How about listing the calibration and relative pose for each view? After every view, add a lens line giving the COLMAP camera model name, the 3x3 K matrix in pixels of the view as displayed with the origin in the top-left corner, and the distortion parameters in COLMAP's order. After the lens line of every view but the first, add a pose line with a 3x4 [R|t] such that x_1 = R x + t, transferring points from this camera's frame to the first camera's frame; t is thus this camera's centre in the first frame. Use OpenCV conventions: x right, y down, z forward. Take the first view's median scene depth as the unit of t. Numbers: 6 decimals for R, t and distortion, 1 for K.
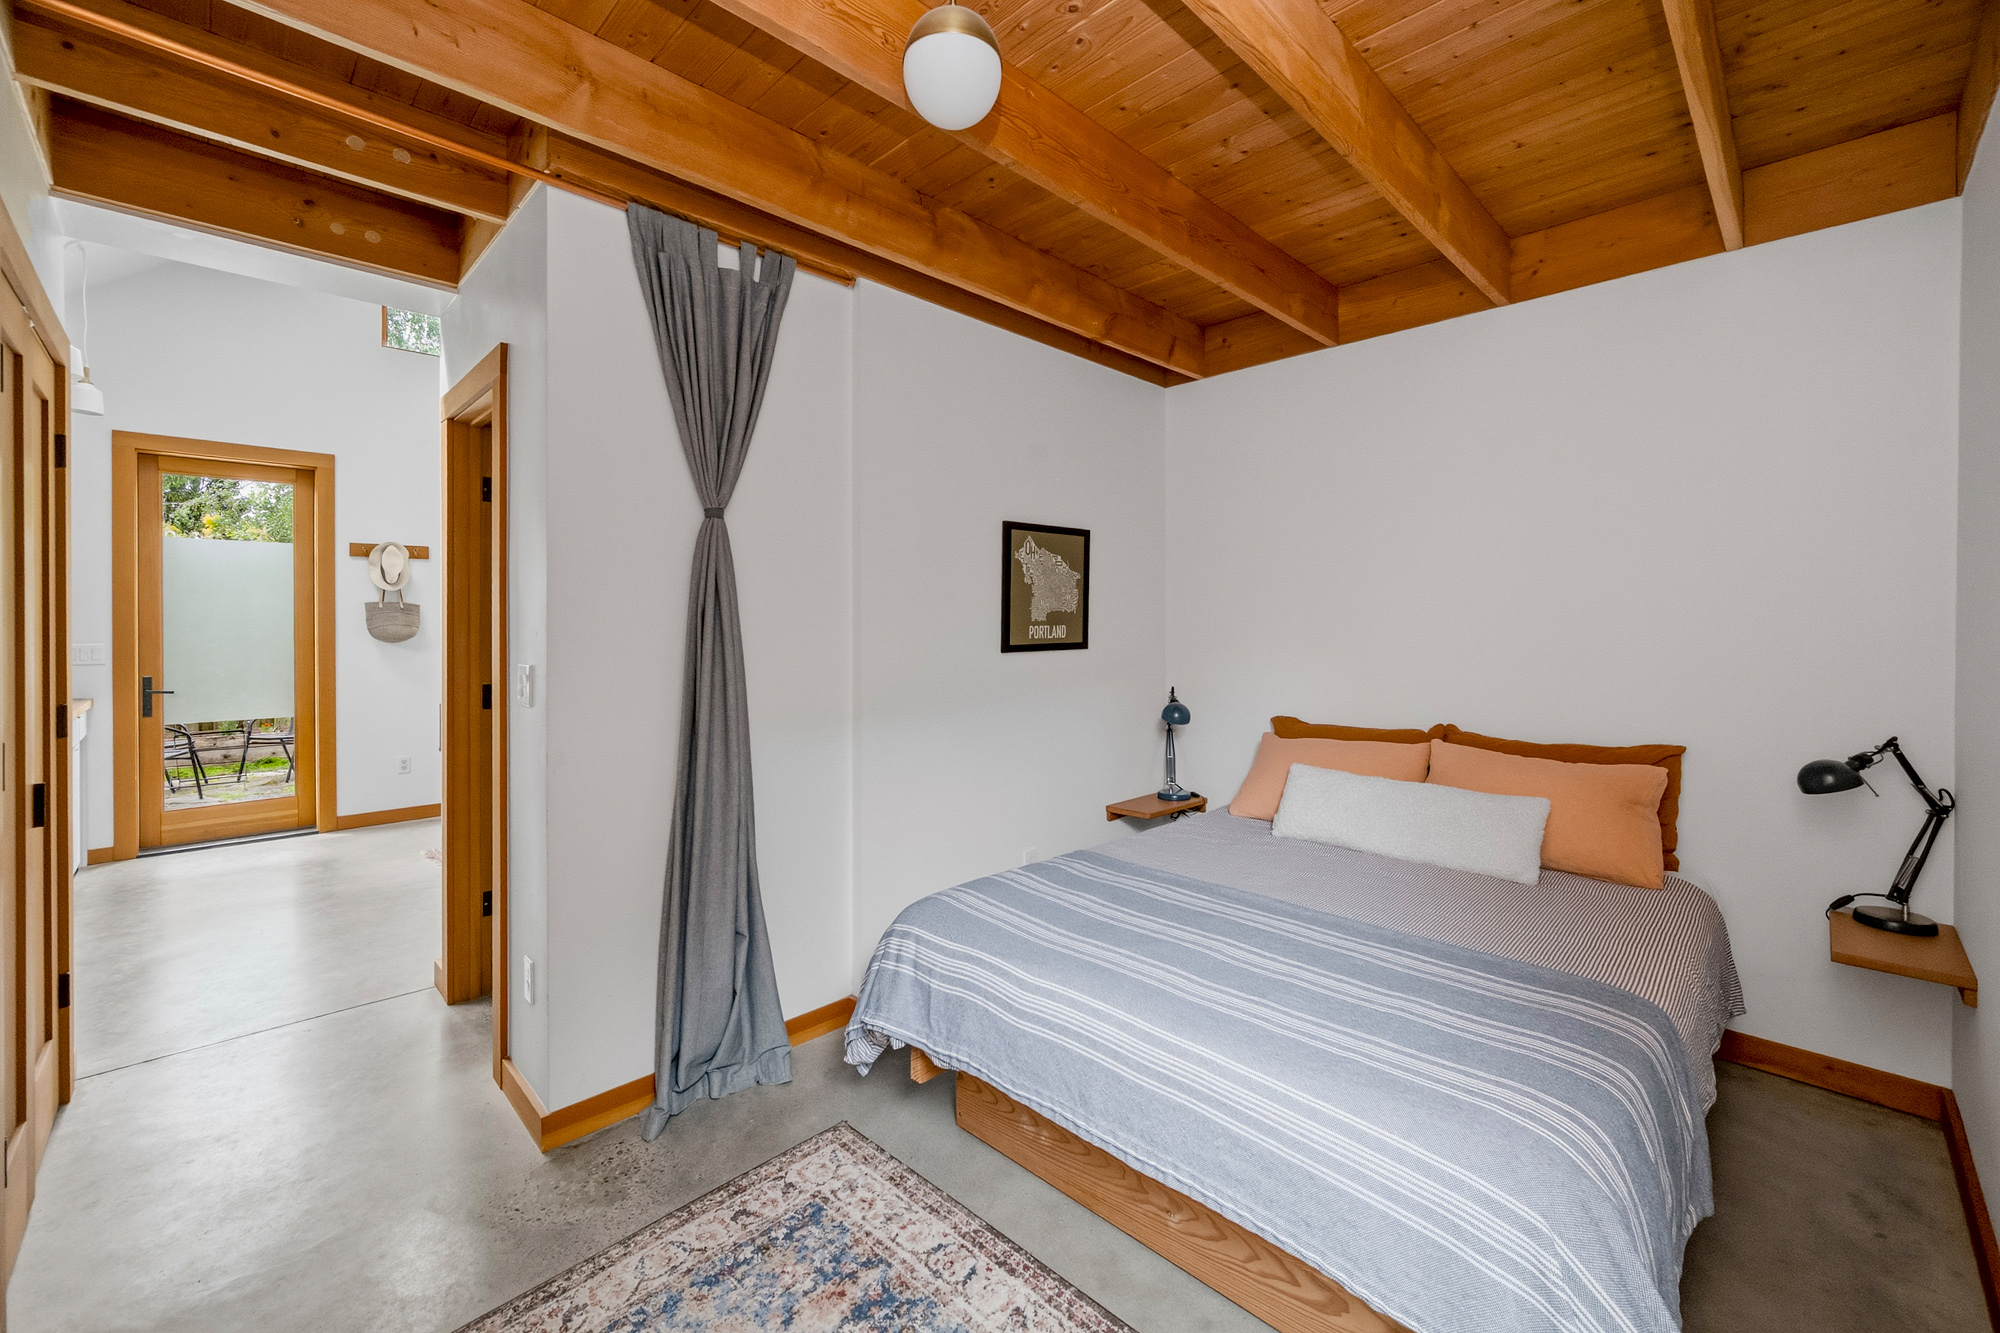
lens RADIAL K [[805.4, 0, 990.0], [0, 805.4, 626.9], [0, 0, 1]] dist [0.000018, 0.000166]
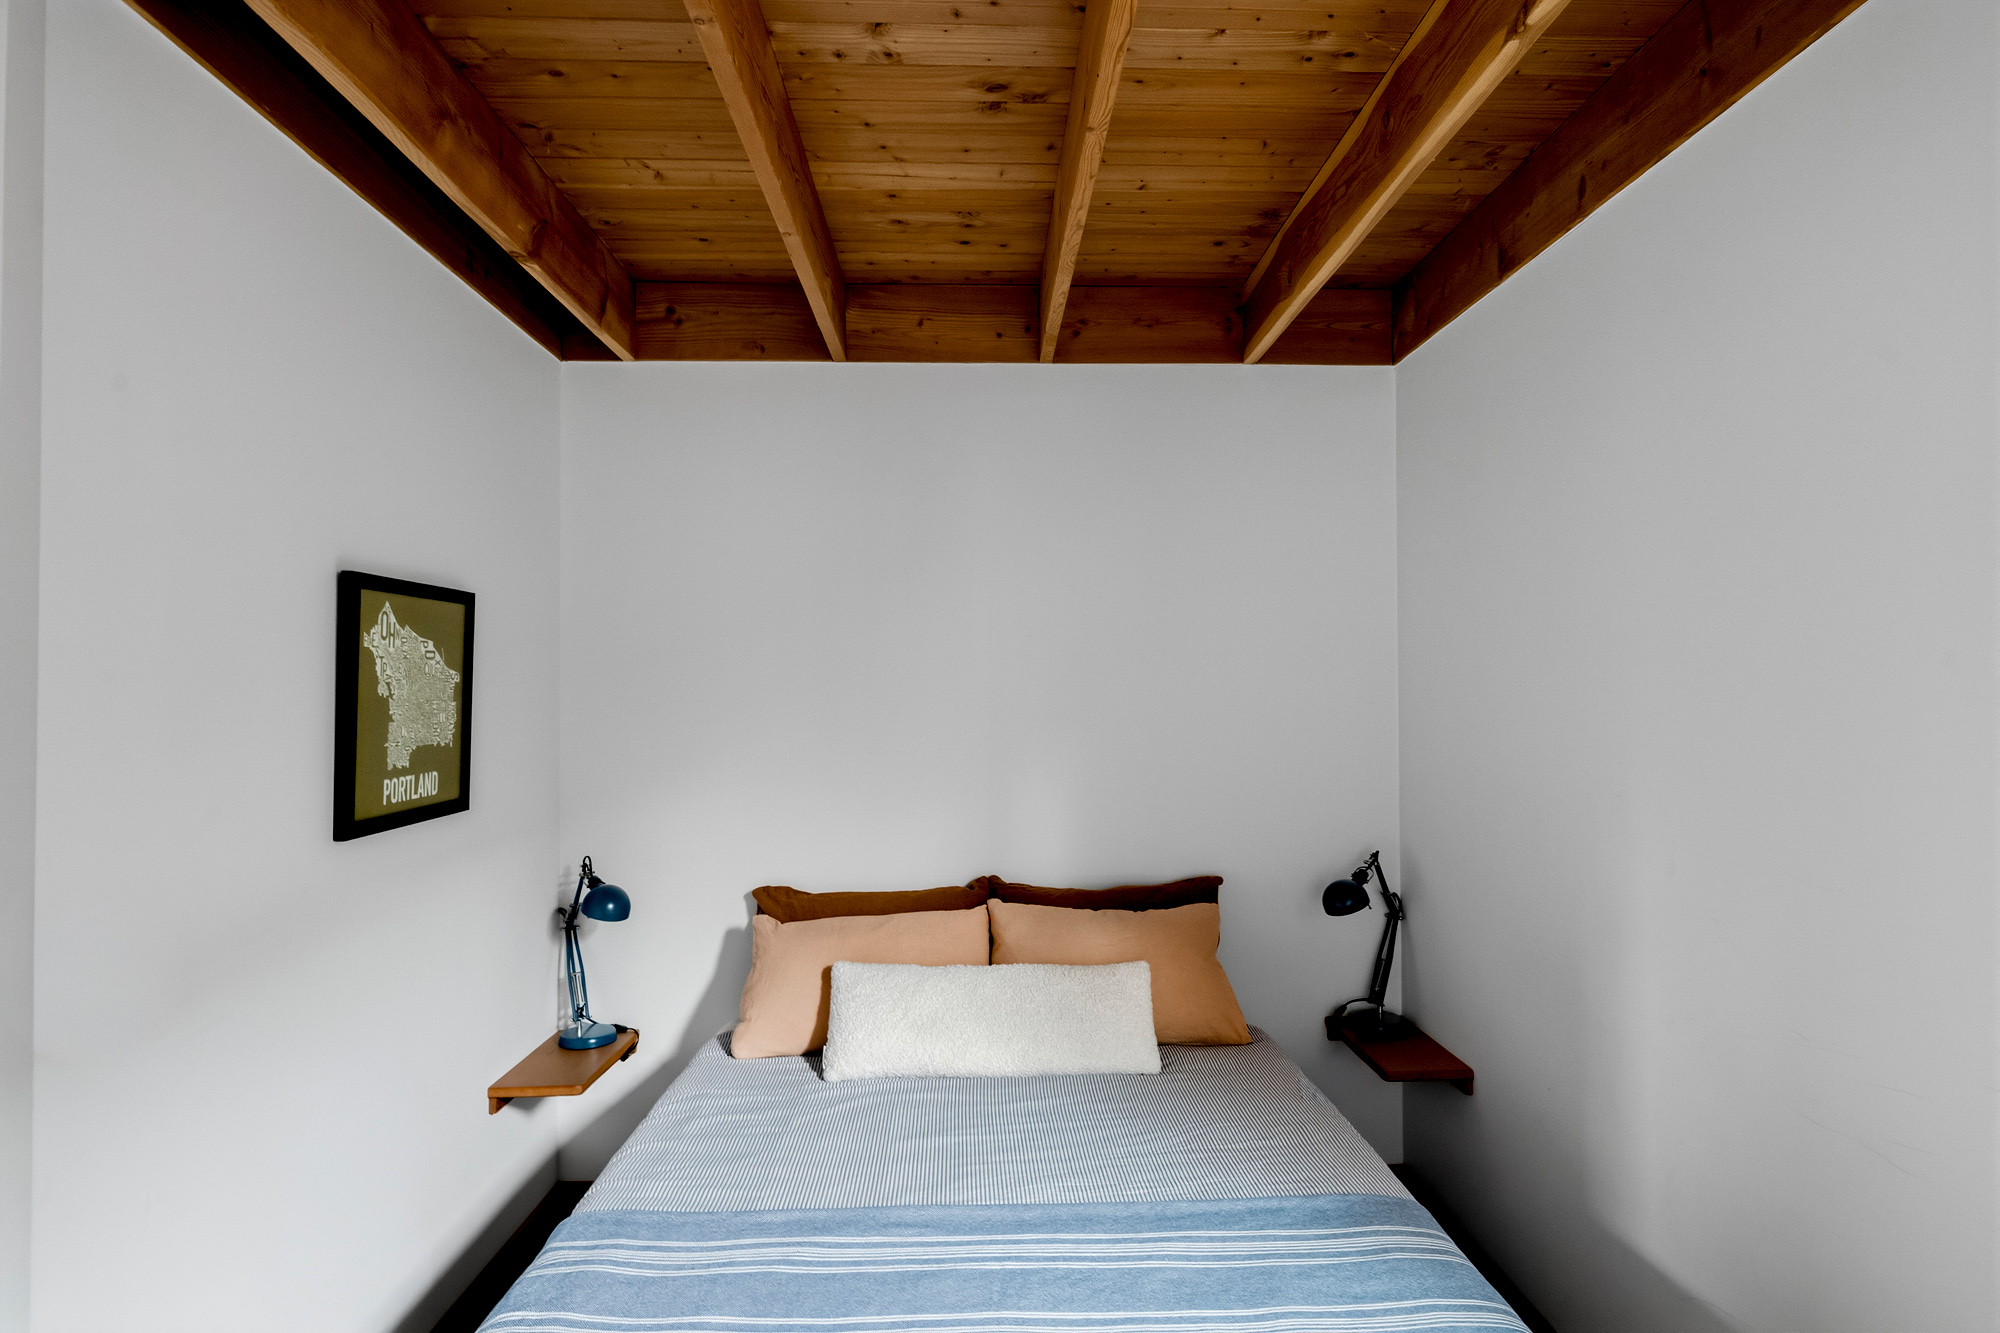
lens RADIAL K [[1086.6, 0, 1000.0], [0, 1086.6, 666.5], [0, 0, 1]] dist [-0.012273, 0.000899]
pose [[0.676173, 0.014027, 0.736609, -0.196475], [0.010949, 0.999517, -0.029084, -0.049562], [-0.736661, 0.027730, 0.675693, 0.263582]]
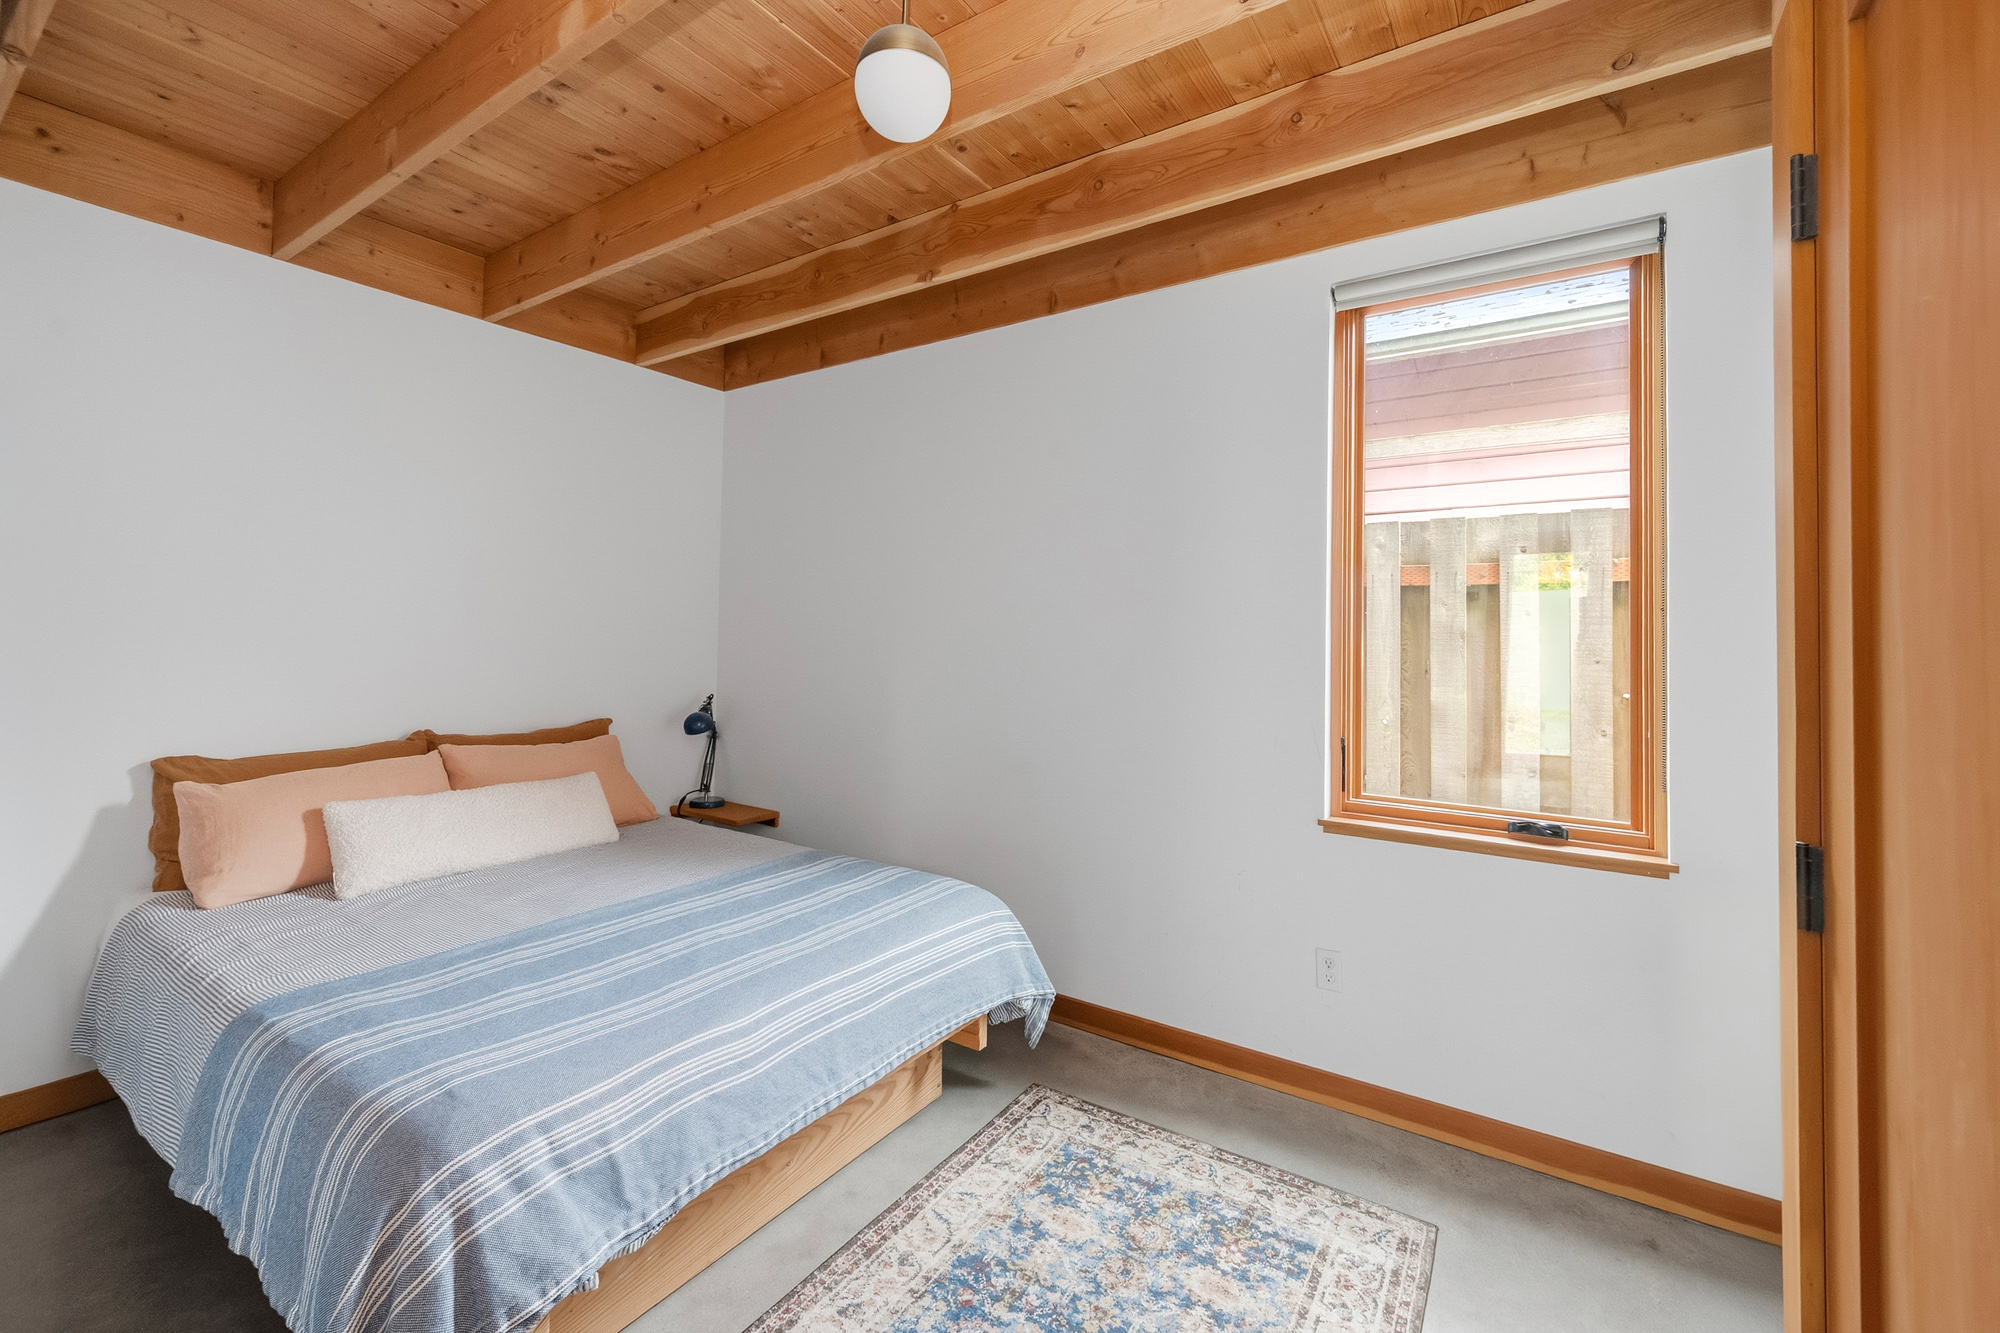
lens RADIAL K [[837.2, 0, 1022.7], [0, 837.2, 616.5], [0, 0, 1]] dist [-0.000910, -0.000034]
pose [[-0.212359, 0.020473, 0.976977, -0.520690], [-0.008837, 0.999699, -0.022870, 0.003623], [-0.977152, -0.013490, -0.212114, 0.503732]]
